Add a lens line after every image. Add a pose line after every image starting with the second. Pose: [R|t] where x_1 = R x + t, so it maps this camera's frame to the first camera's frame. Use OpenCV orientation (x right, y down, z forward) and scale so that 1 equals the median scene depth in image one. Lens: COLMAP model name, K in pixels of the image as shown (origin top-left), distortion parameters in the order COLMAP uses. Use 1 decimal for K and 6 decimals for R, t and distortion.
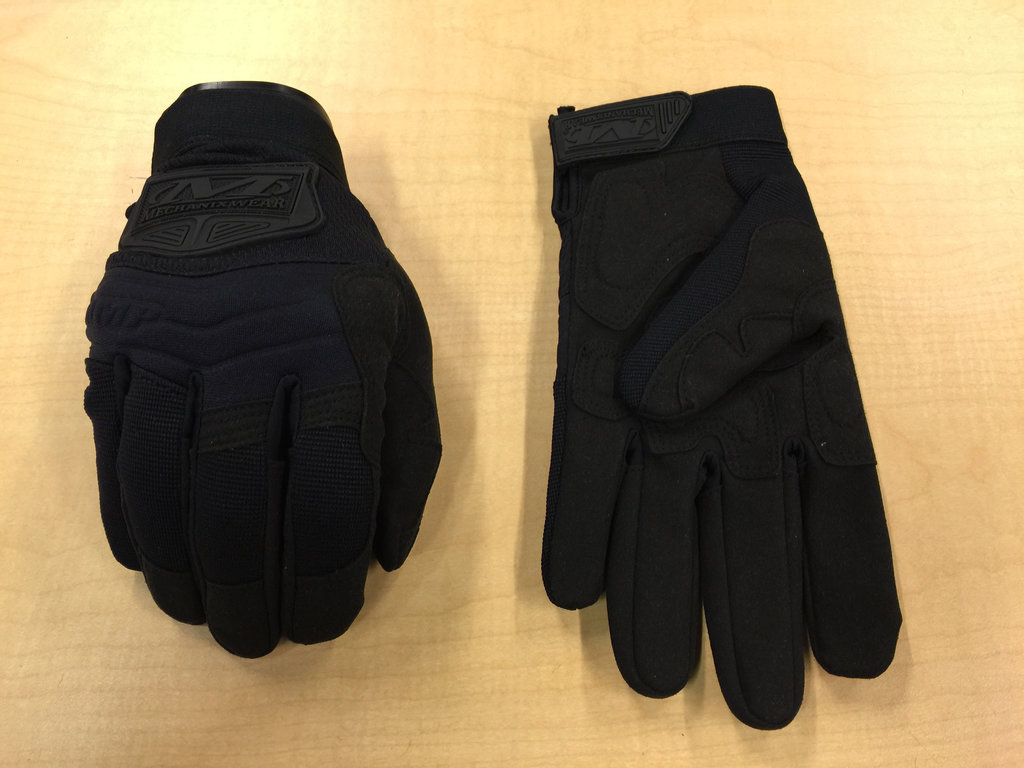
lens RADIAL K [[895.4, 0, 510.1], [0, 895.4, 389.6], [0, 0, 1]] dist [0.065503, -0.111152]
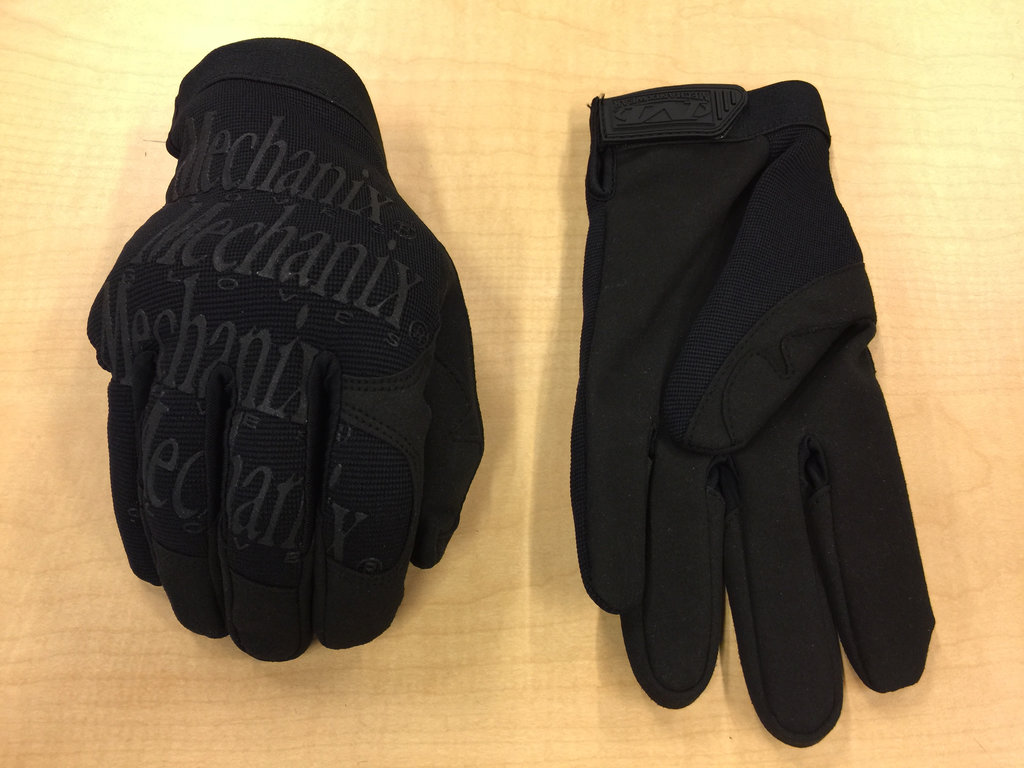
lens RADIAL K [[895.4, 0, 510.5], [0, 895.4, 388.3], [0, 0, 1]] dist [0.065503, -0.111152]
pose [[0.999744, 0.020821, 0.008838, -0.041807], [-0.020577, 0.999427, -0.026858, 0.046749], [-0.009393, 0.026669, 0.999600, 0.059480]]
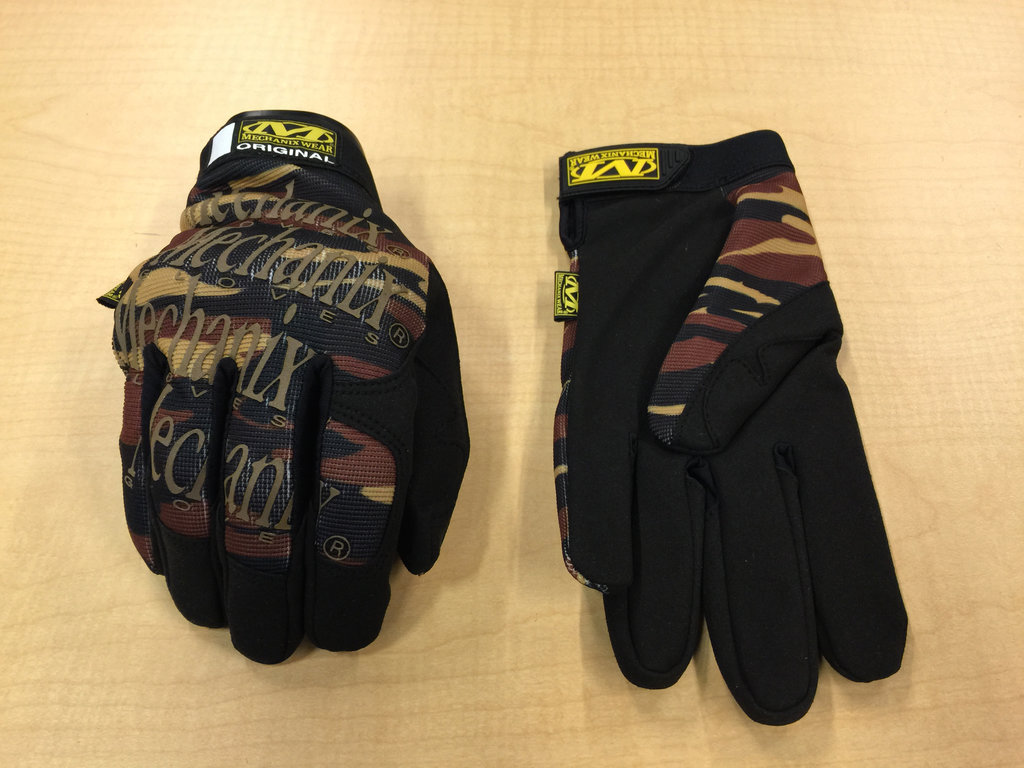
lens RADIAL K [[895.4, 0, 508.1], [0, 895.4, 382.2], [0, 0, 1]] dist [0.065503, -0.111152]
pose [[0.999850, 0.000539, -0.017295, 0.025560], [-0.003605, 0.984070, -0.177745, 0.124604], [0.016923, 0.177781, 0.983925, 0.022830]]
